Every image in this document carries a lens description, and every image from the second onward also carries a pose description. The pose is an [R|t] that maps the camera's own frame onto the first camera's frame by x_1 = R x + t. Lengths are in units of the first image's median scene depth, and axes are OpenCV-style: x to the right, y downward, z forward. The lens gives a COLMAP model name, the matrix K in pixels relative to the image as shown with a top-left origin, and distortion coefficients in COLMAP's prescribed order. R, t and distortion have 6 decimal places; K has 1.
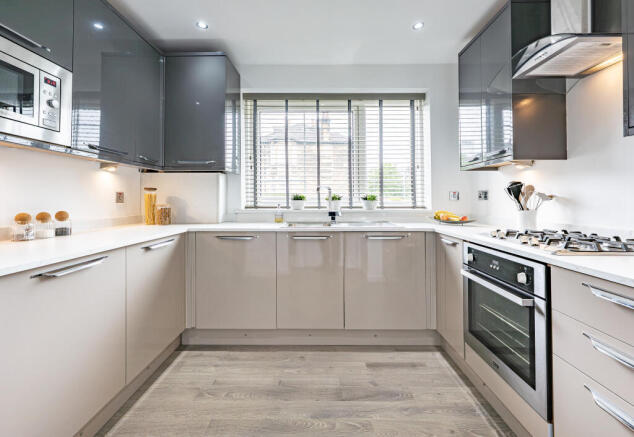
lens RADIAL K [[288.9, 0, 317.6], [0, 288.9, 206.8], [0, 0, 1]] dist [-0.004636, 0.000073]
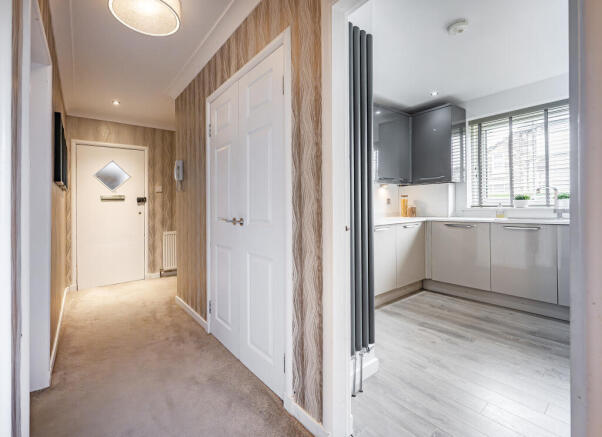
lens RADIAL K [[270.7, 0, 286.0], [0, 270.7, 208.4], [0, 0, 1]] dist [-0.004157, -0.000252]
pose [[0.611893, -0.006877, -0.790911, 0.233444], [0.004954, 0.999976, -0.004863, 0.014231], [0.790925, -0.000942, 0.611912, -0.482798]]
